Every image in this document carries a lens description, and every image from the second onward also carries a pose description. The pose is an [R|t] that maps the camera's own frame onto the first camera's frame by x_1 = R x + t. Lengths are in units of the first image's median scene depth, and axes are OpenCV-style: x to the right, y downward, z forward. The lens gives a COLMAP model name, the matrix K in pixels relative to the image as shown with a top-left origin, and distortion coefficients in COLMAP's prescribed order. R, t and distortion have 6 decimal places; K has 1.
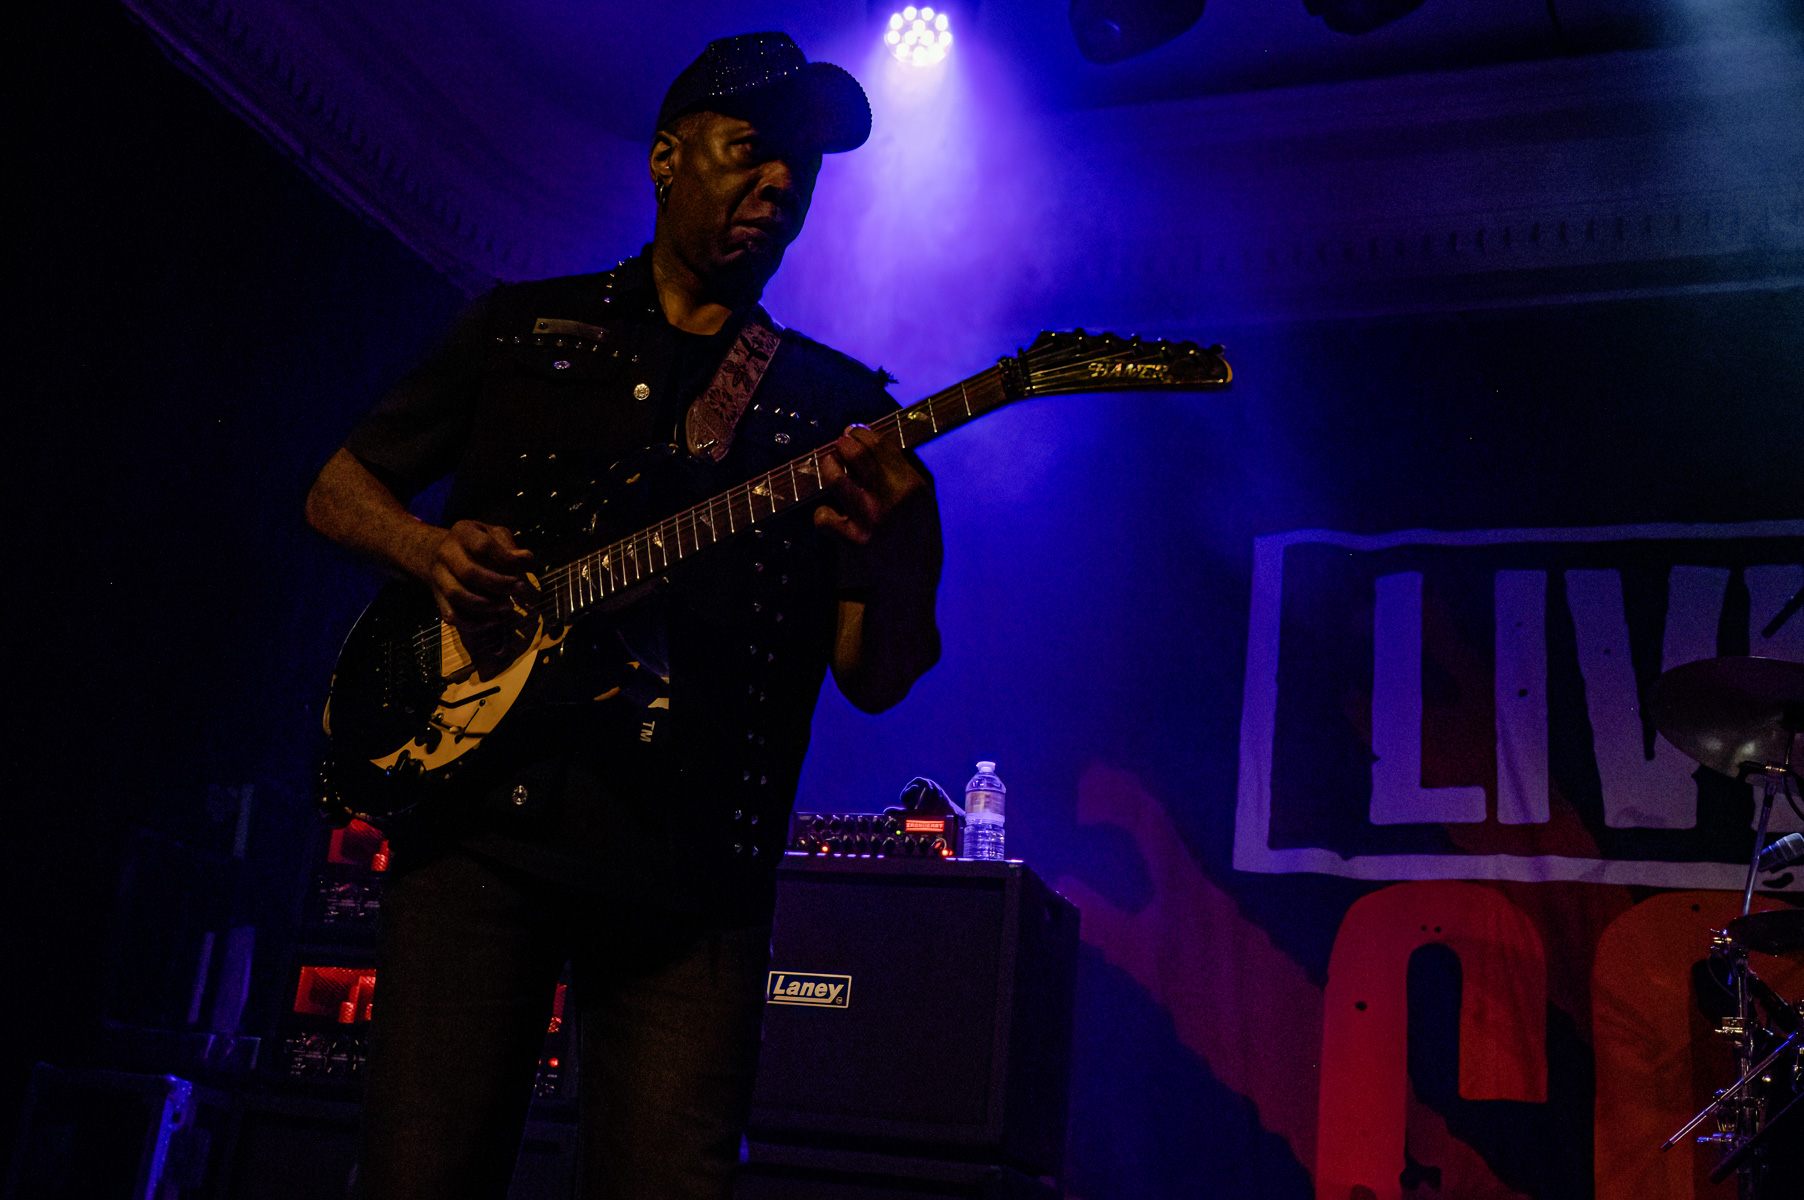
lens RADIAL K [[2080.6, 0, 850.4], [0, 2080.6, 548.3], [0, 0, 1]] dist [0.057787, 0.000000]
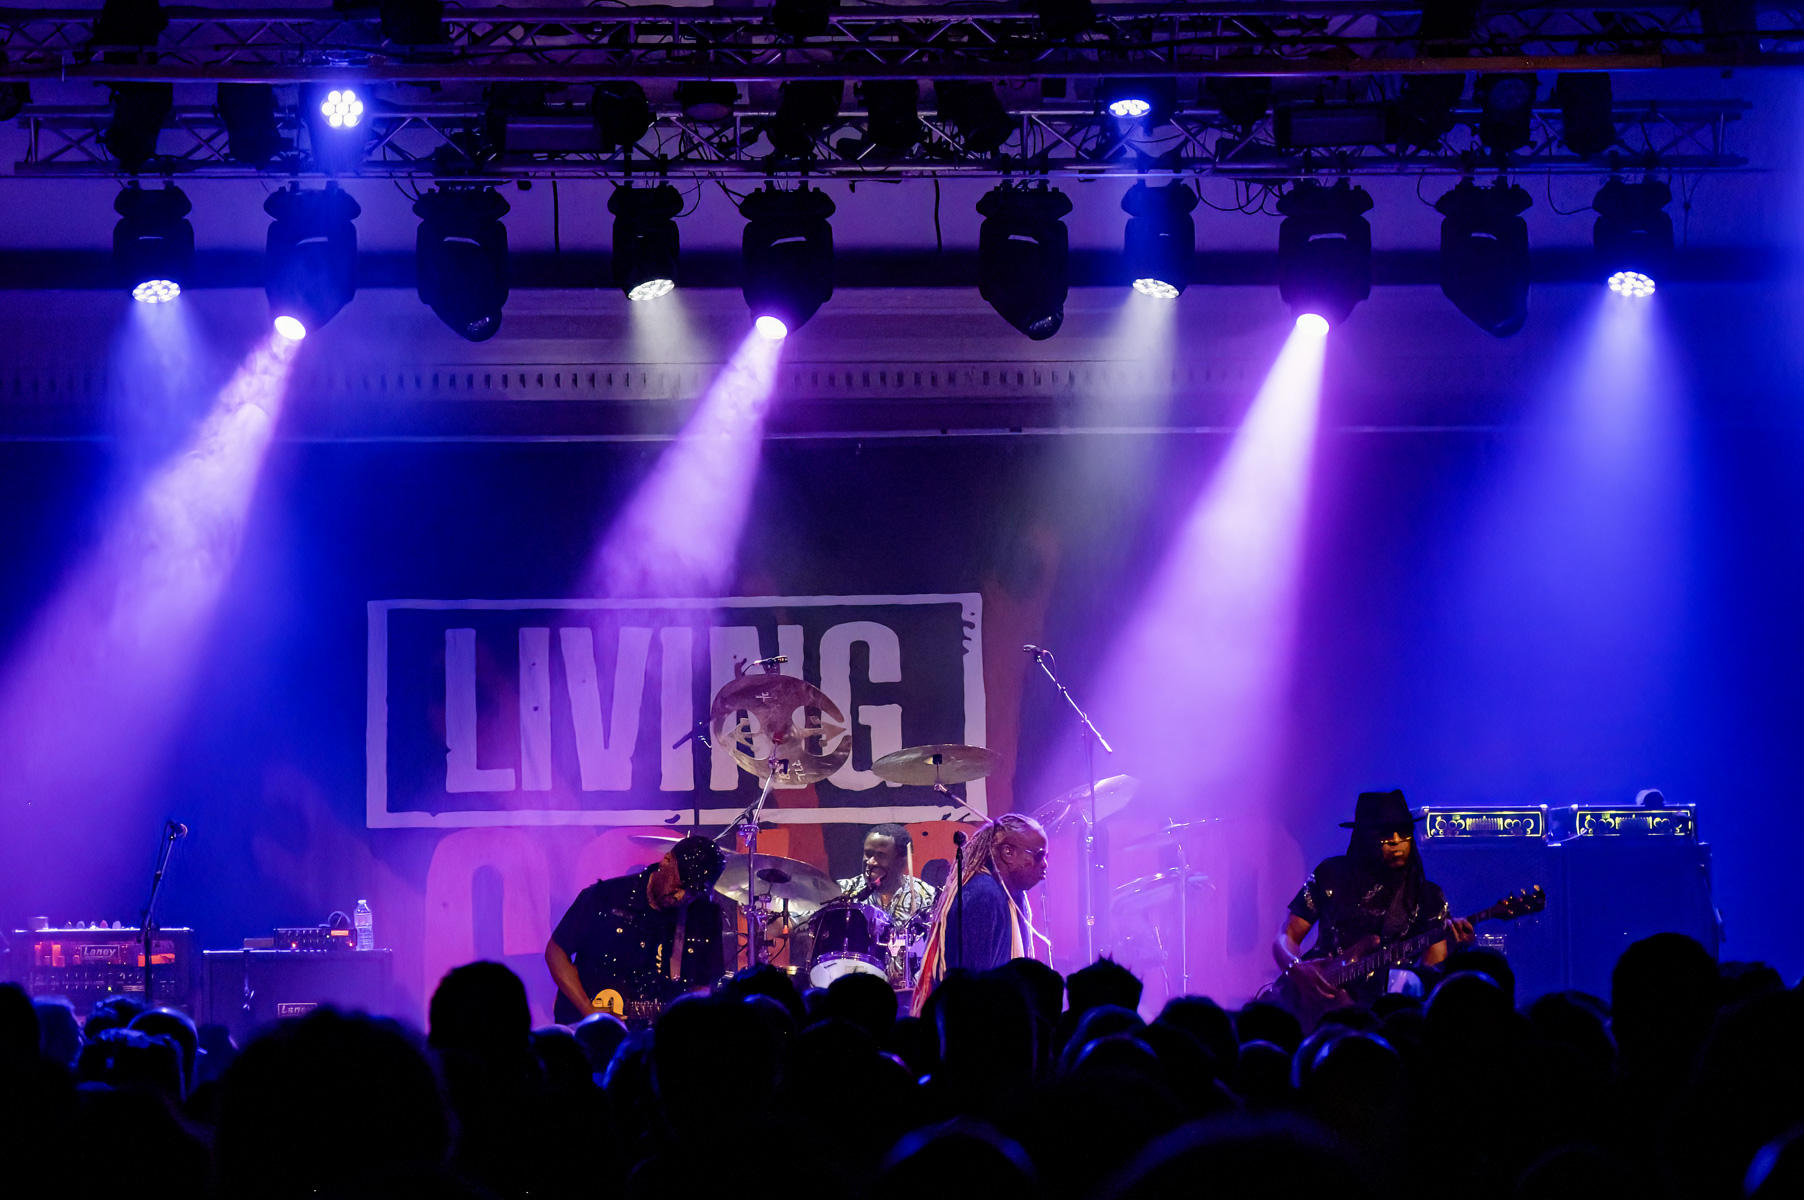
lens RADIAL K [[4067.2, 0, 897.0], [0, 4067.2, 602.6], [0, 0, 1]] dist [-0.117624, 0.000000]
pose [[0.888994, -0.080714, 0.450749, -0.876070], [-0.050272, 0.961191, 0.271266, -0.910463], [-0.455150, -0.263814, 0.850435, -1.855473]]
